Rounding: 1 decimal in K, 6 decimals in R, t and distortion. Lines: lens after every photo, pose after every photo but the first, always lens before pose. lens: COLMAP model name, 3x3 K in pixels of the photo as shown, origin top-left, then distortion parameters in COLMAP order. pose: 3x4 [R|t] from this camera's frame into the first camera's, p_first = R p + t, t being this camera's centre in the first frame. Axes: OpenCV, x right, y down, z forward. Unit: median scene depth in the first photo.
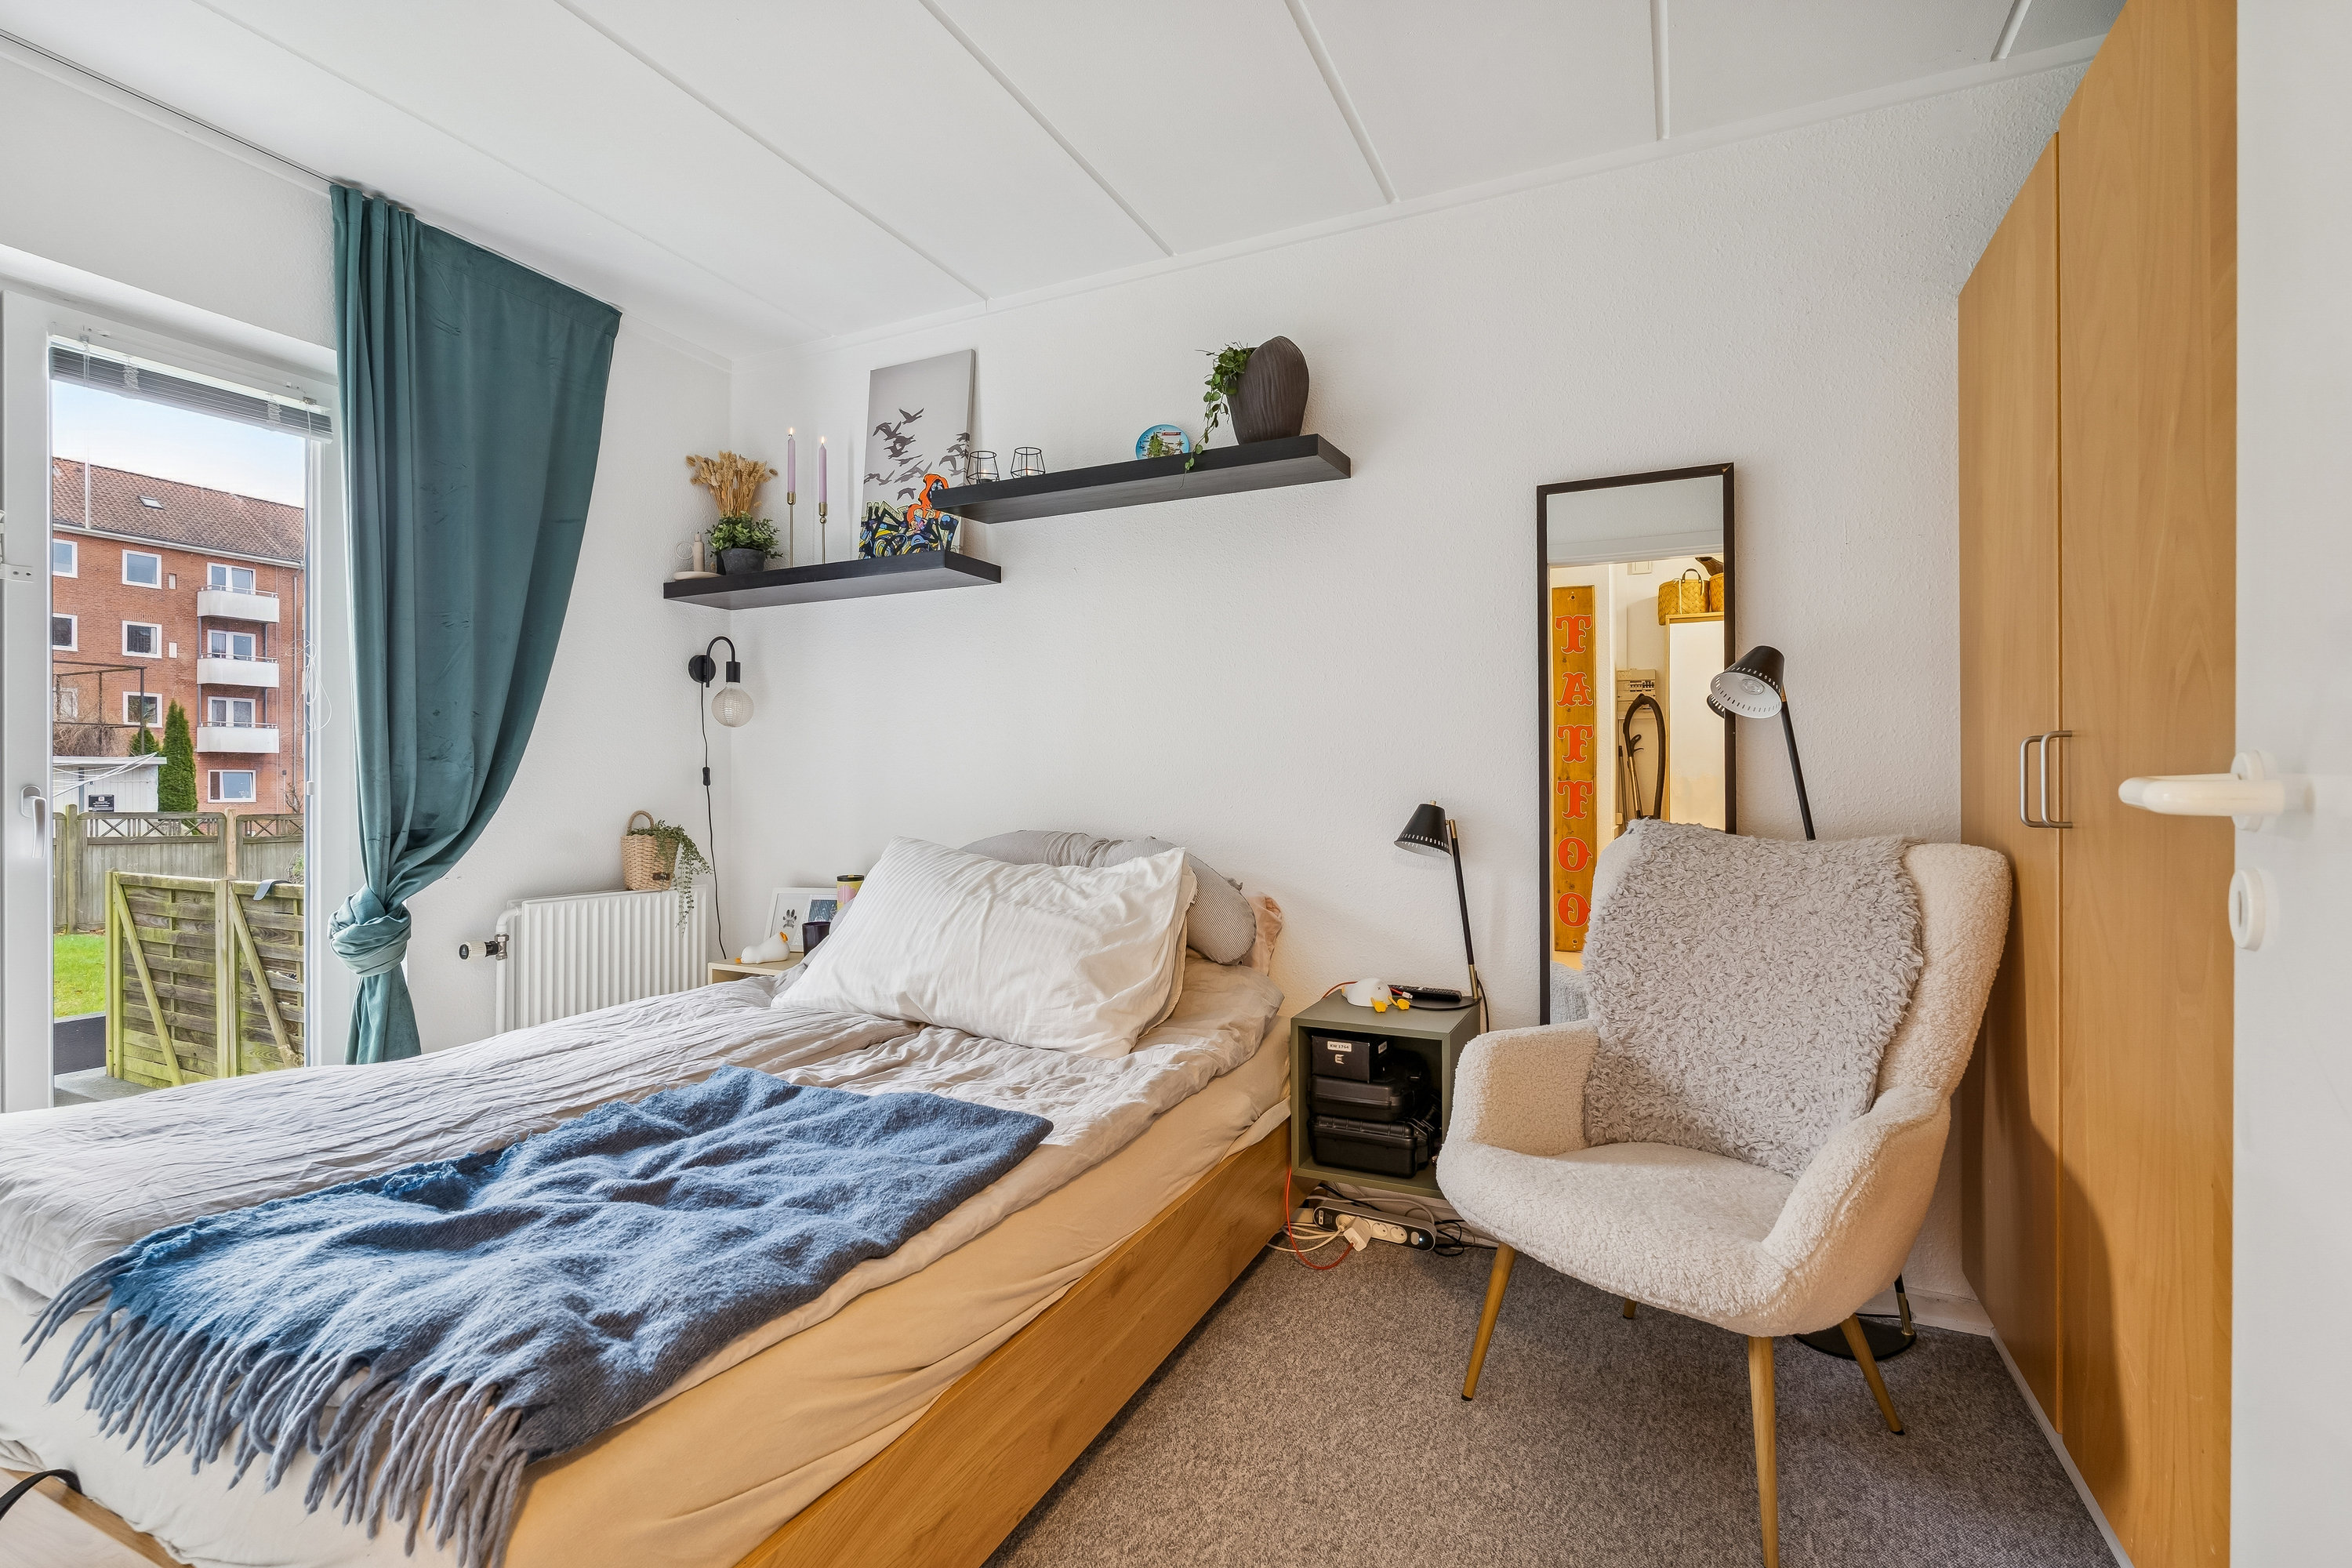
lens RADIAL K [[1036.2, 0, 1180.1], [0, 1036.2, 784.9], [0, 0, 1]] dist [-0.009681, 0.002099]
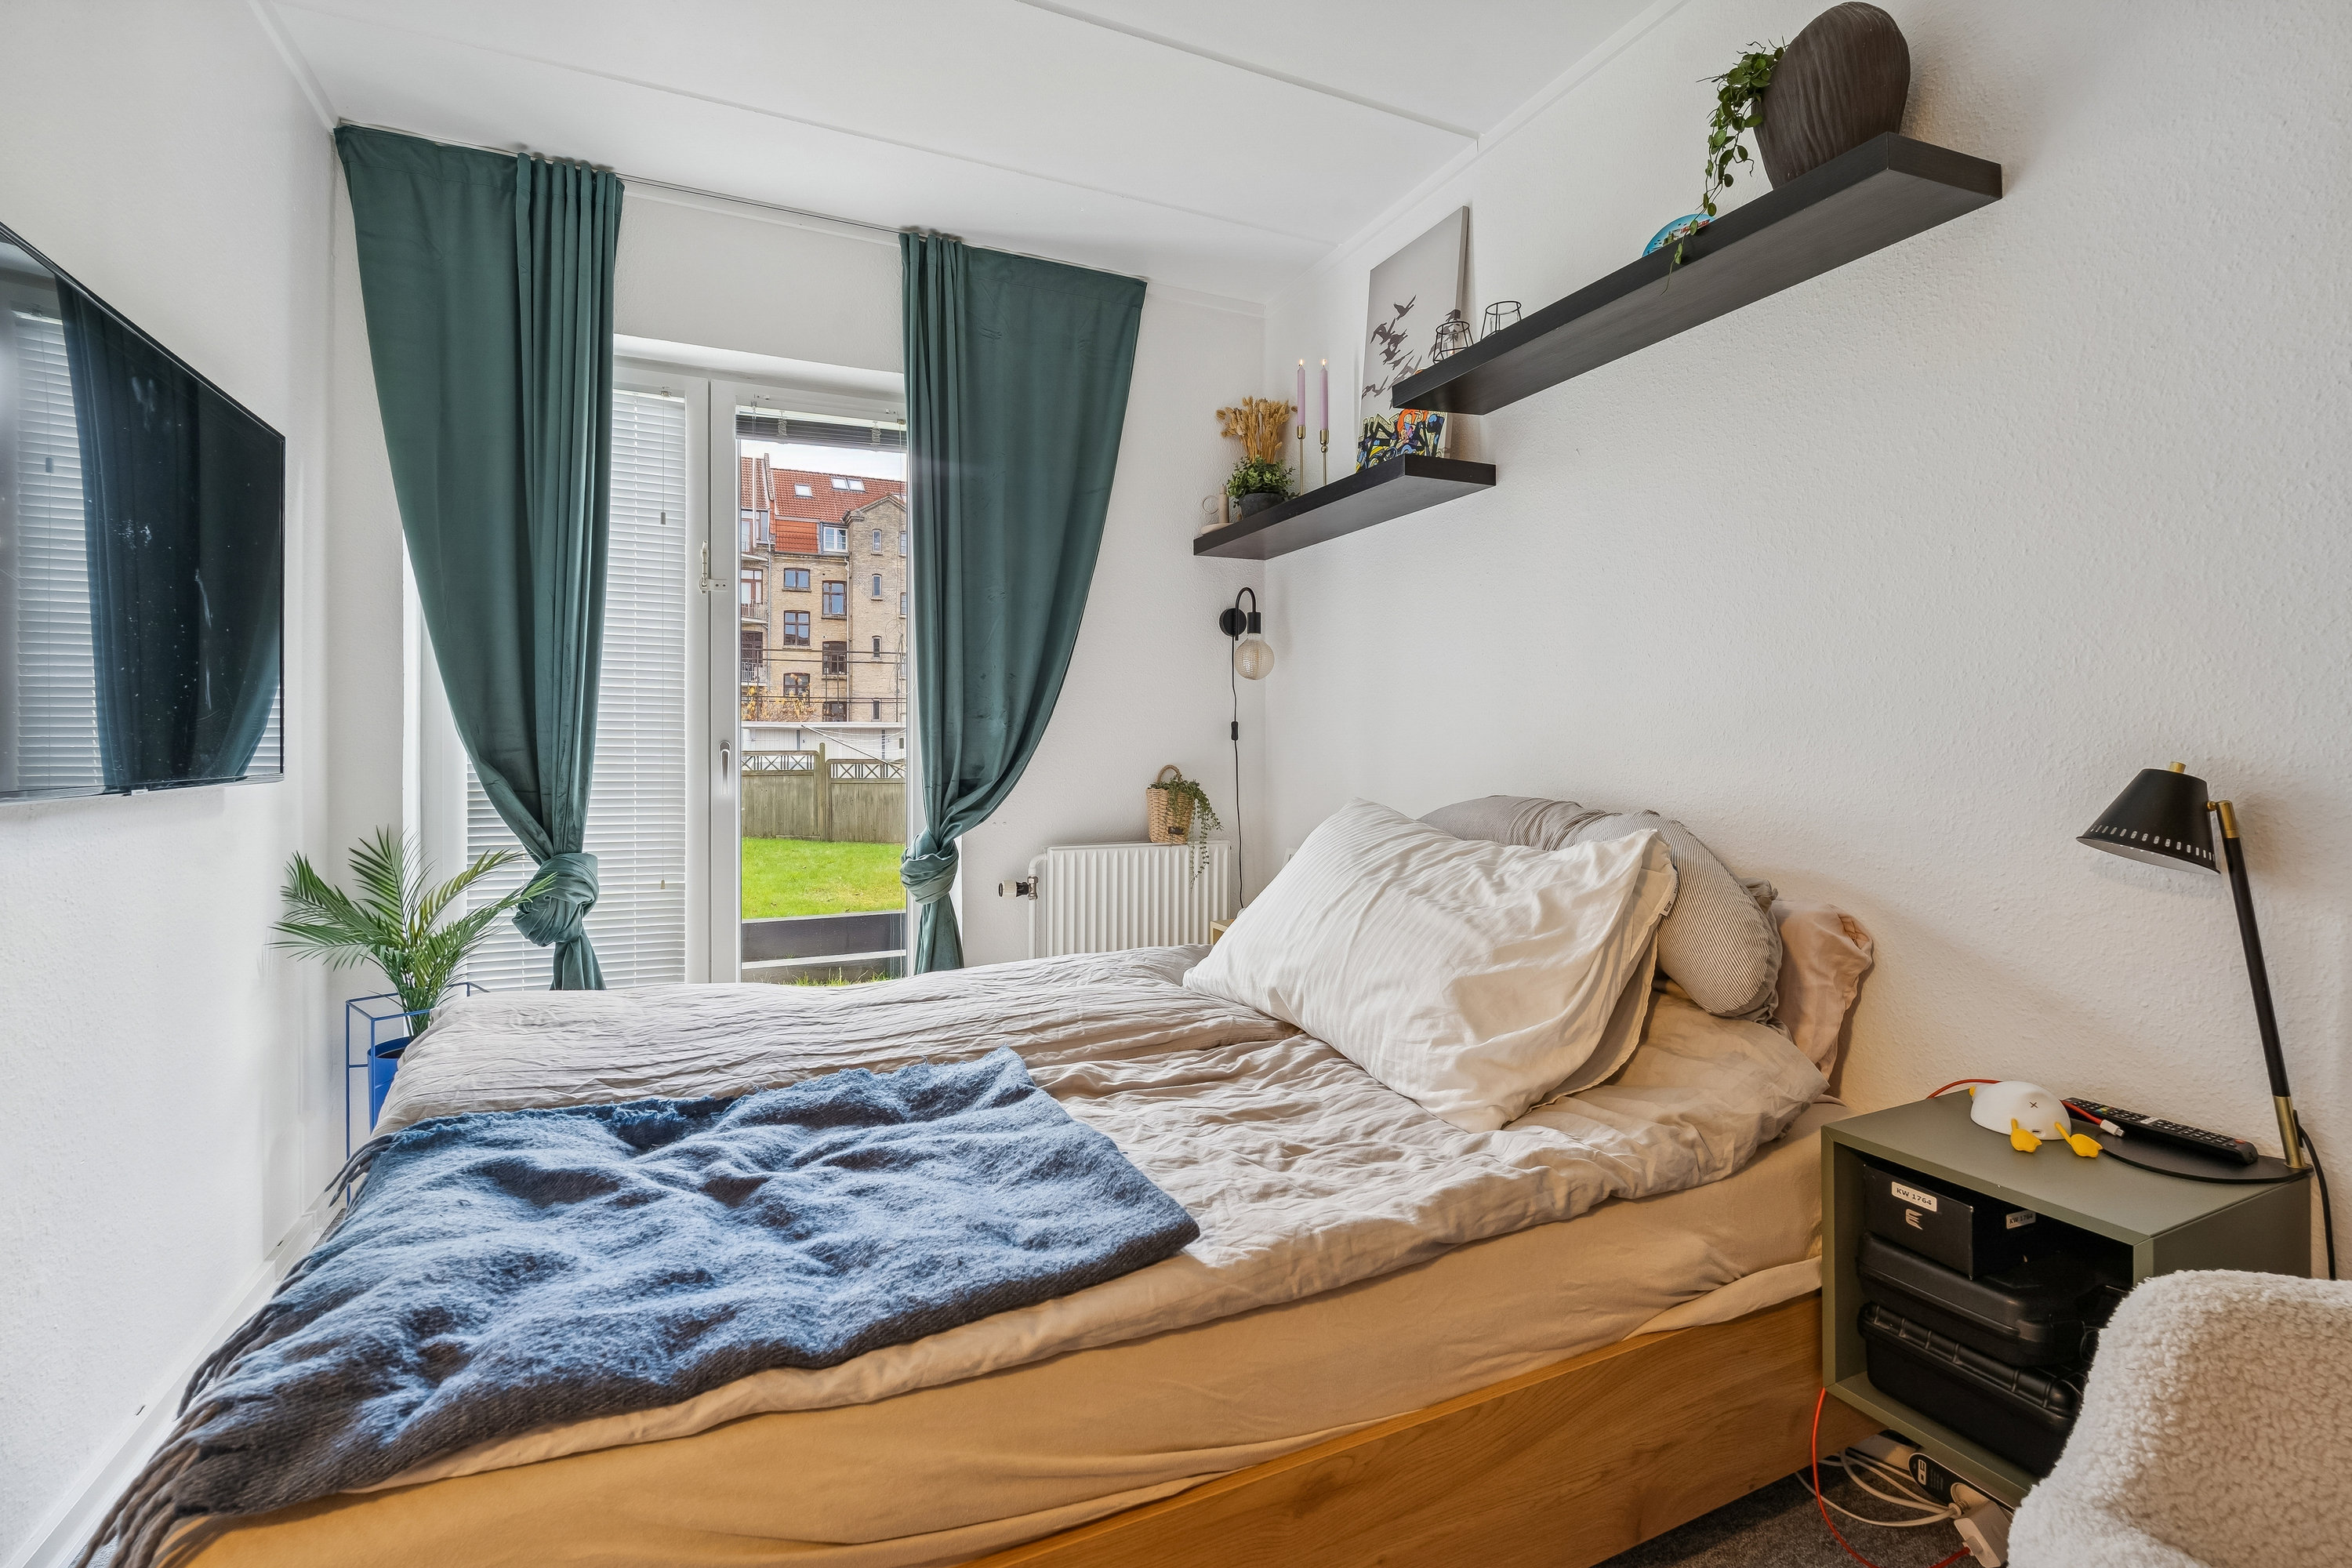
lens RADIAL K [[1036.2, 0, 1186.9], [0, 1036.2, 744.0], [0, 0, 1]] dist [-0.009681, 0.002099]
pose [[0.771598, -0.001489, -0.636108, 0.189737], [0.003581, 0.999992, 0.002003, 0.003036], [0.636100, -0.003823, 0.771597, 0.289949]]
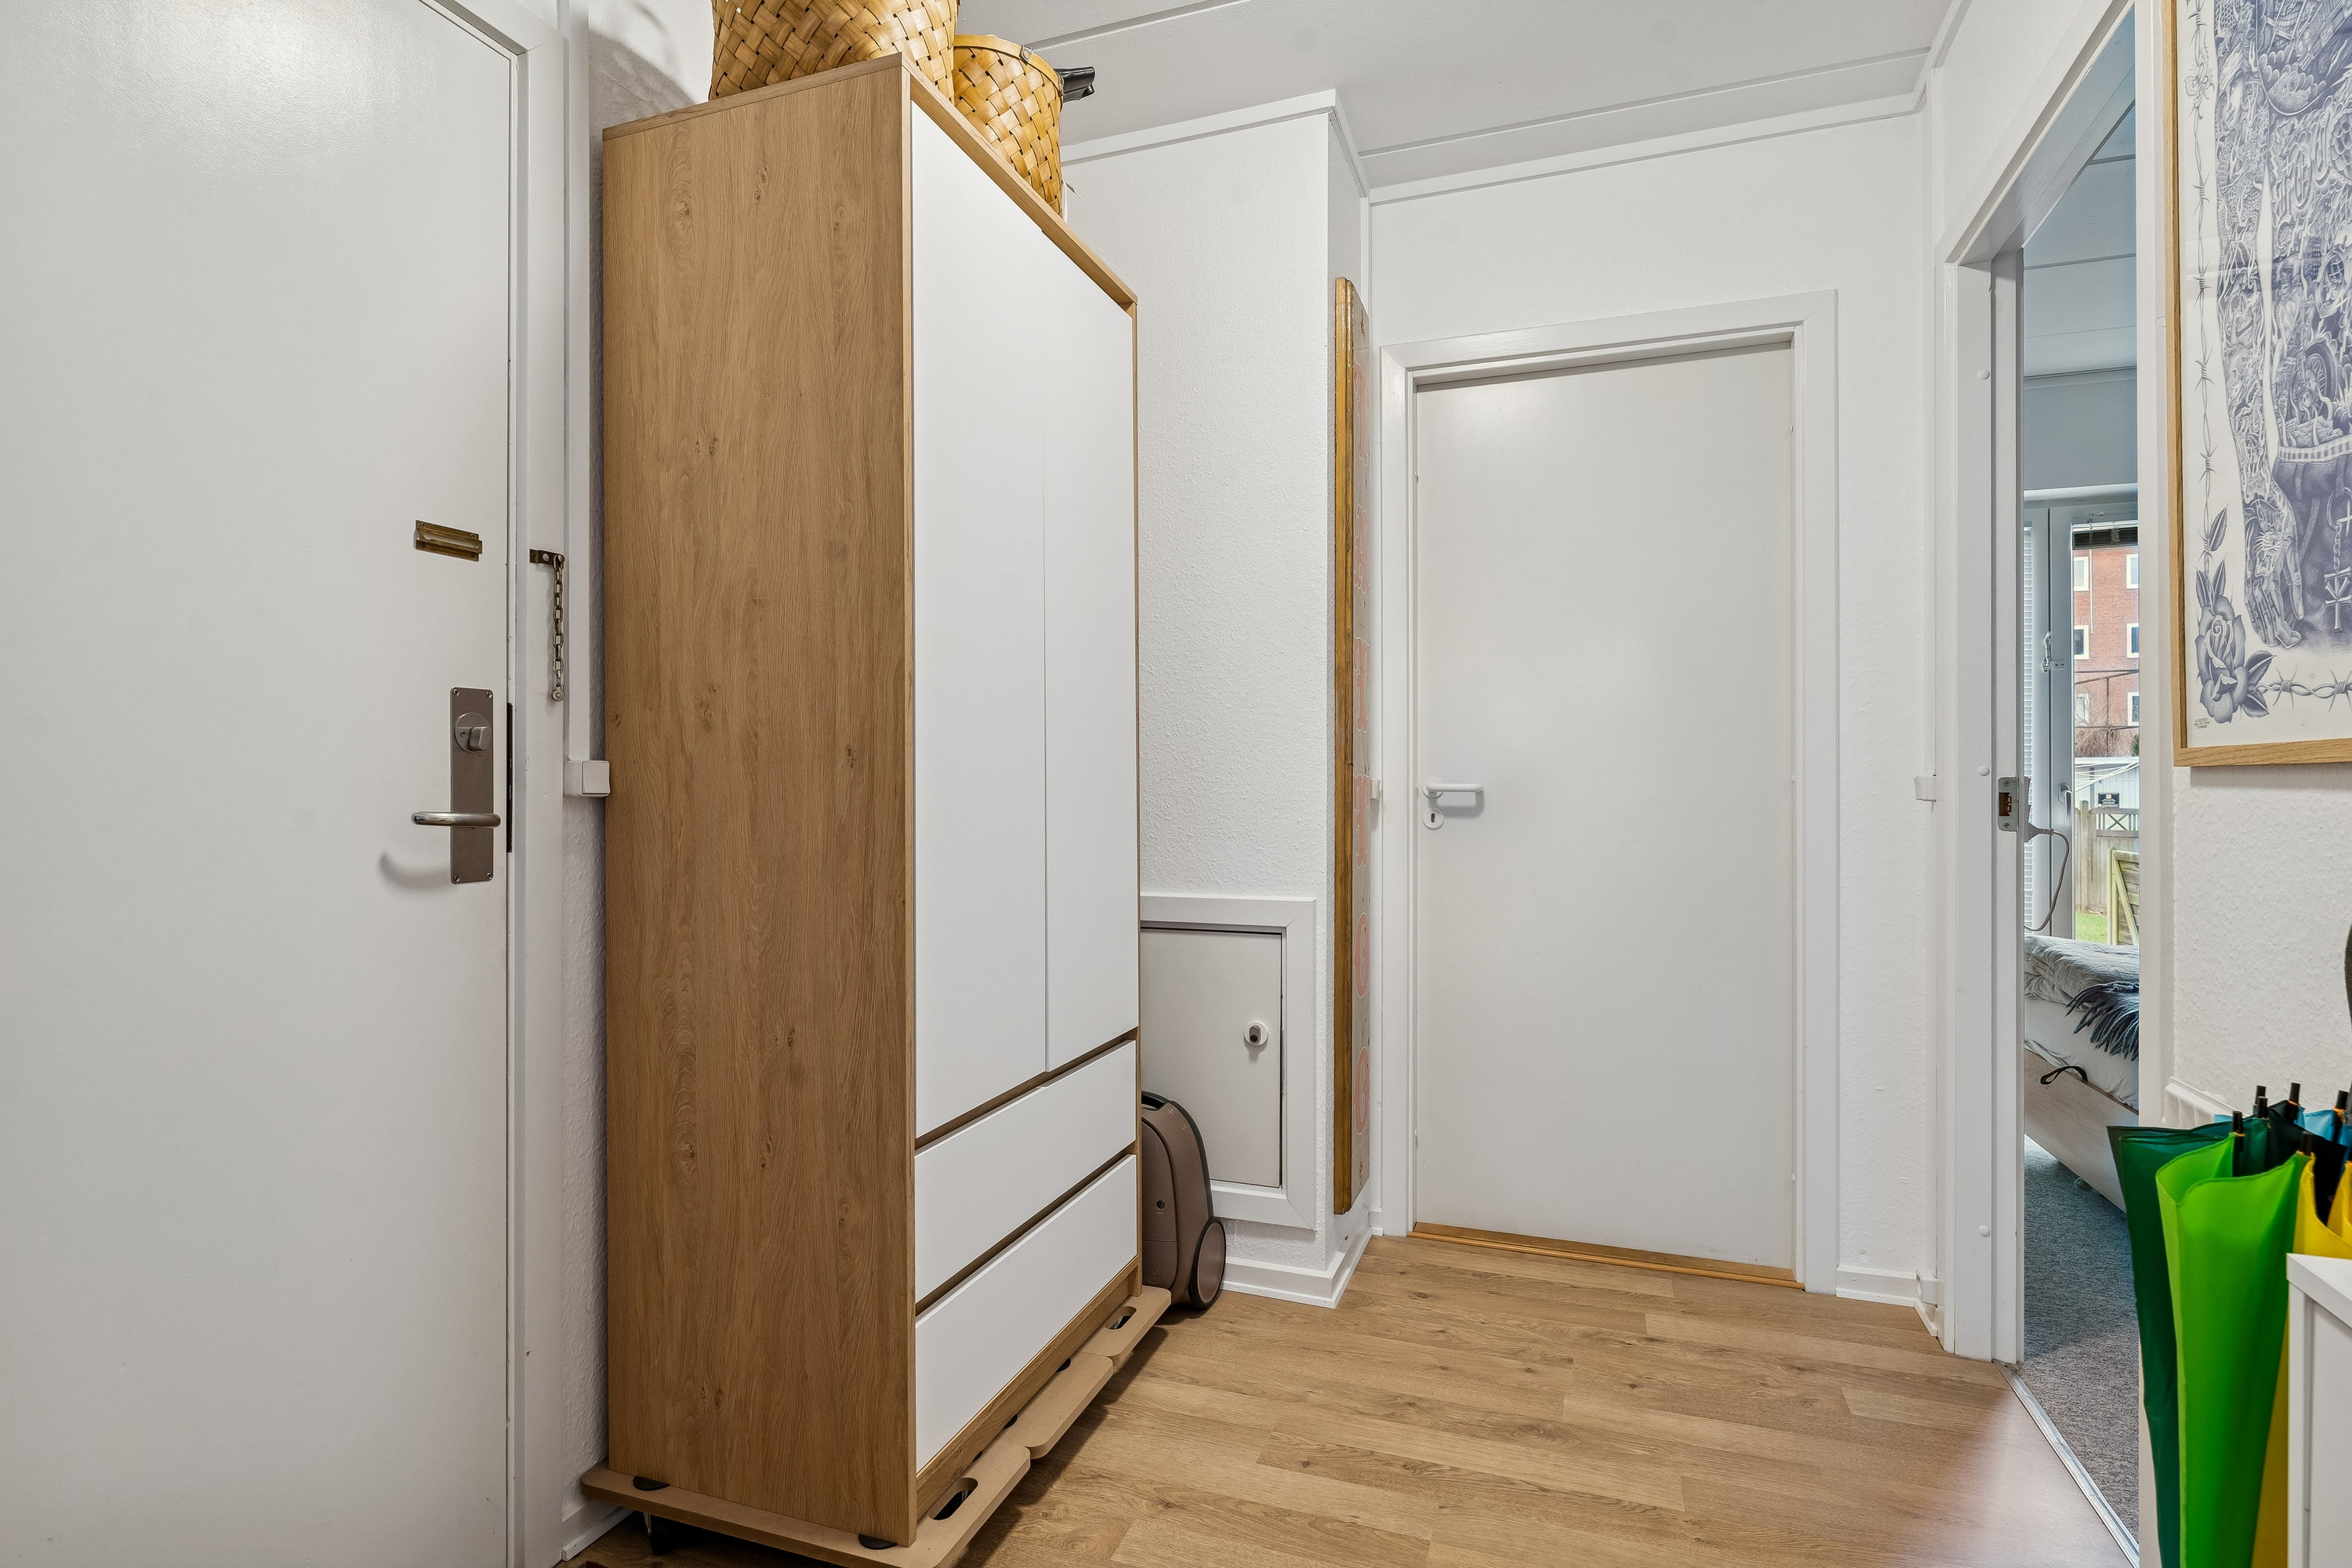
lens RADIAL K [[1200.4, 0, 1164.3], [0, 1200.4, 784.4], [0, 0, 1]] dist [-0.005219, 0.001146]
pose [[0.091931, 0.000748, -0.995765, 0.693123], [0.000407, 1.000000, 0.000789, -0.001045], [0.995765, -0.000478, 0.091931, -0.641881]]
